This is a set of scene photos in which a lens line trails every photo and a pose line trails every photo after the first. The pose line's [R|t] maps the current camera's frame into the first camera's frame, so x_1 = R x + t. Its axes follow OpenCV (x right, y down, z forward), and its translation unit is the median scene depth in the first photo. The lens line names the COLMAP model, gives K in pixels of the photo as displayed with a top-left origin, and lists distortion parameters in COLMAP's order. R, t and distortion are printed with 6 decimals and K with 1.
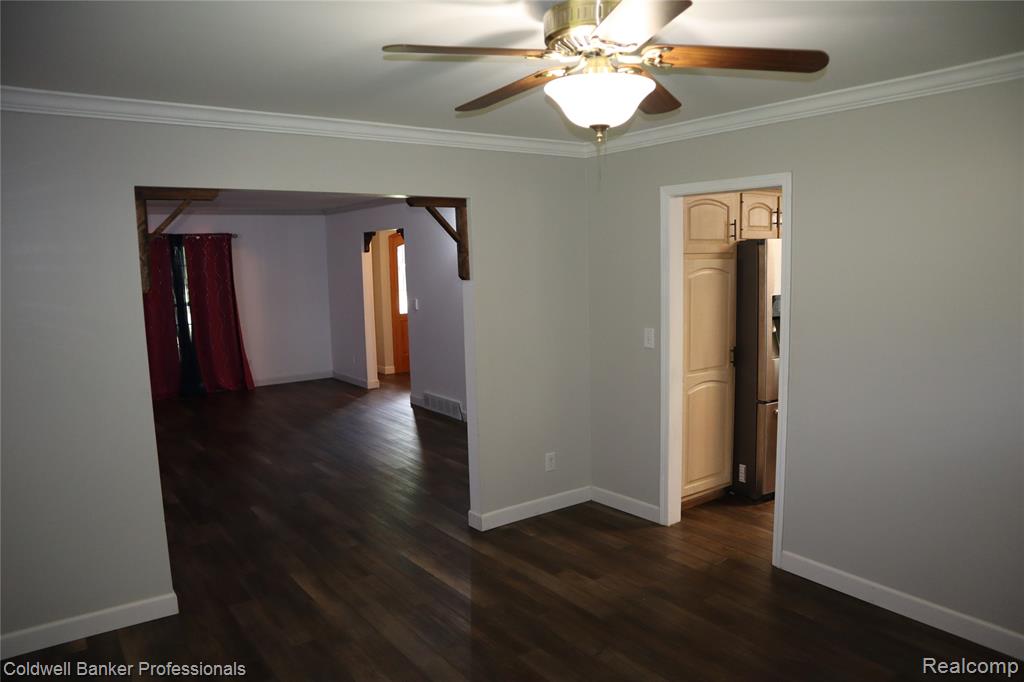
lens RADIAL K [[707.4, 0, 509.1], [0, 707.4, 338.2], [0, 0, 1]] dist [-0.115253, 0.069442]
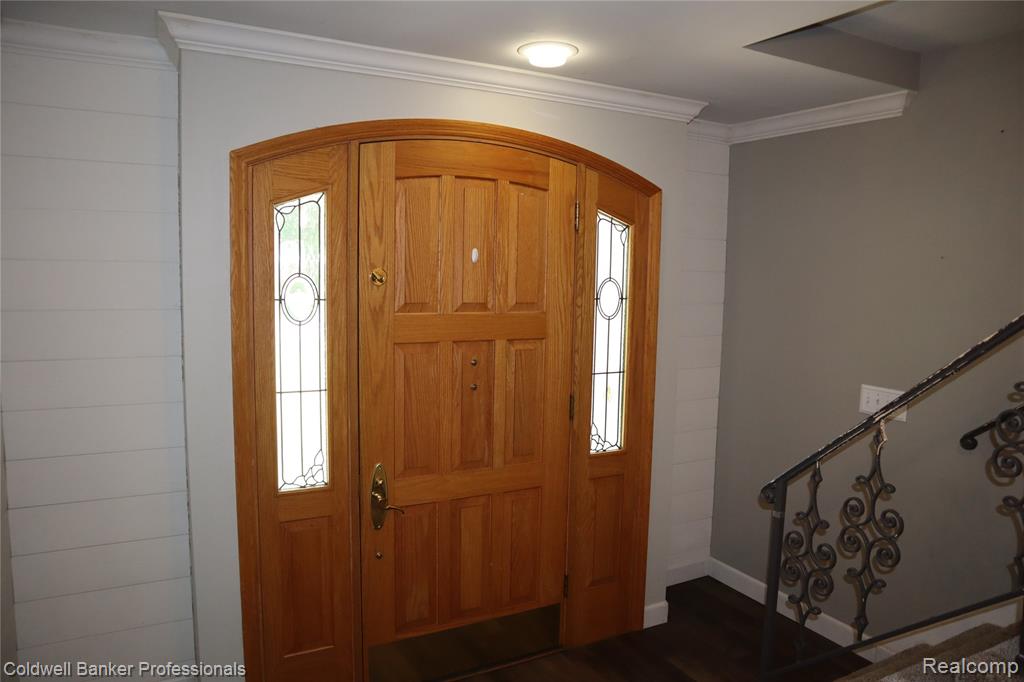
lens RADIAL K [[707.4, 0, 509.1], [0, 707.4, 338.2], [0, 0, 1]] dist [-0.115253, 0.069442]
pose [[0.989221, 0.058270, -0.134339, -0.051267], [-0.060279, 0.998122, -0.010939, -0.087892], [0.133449, 0.018919, 0.990875, 0.778047]]
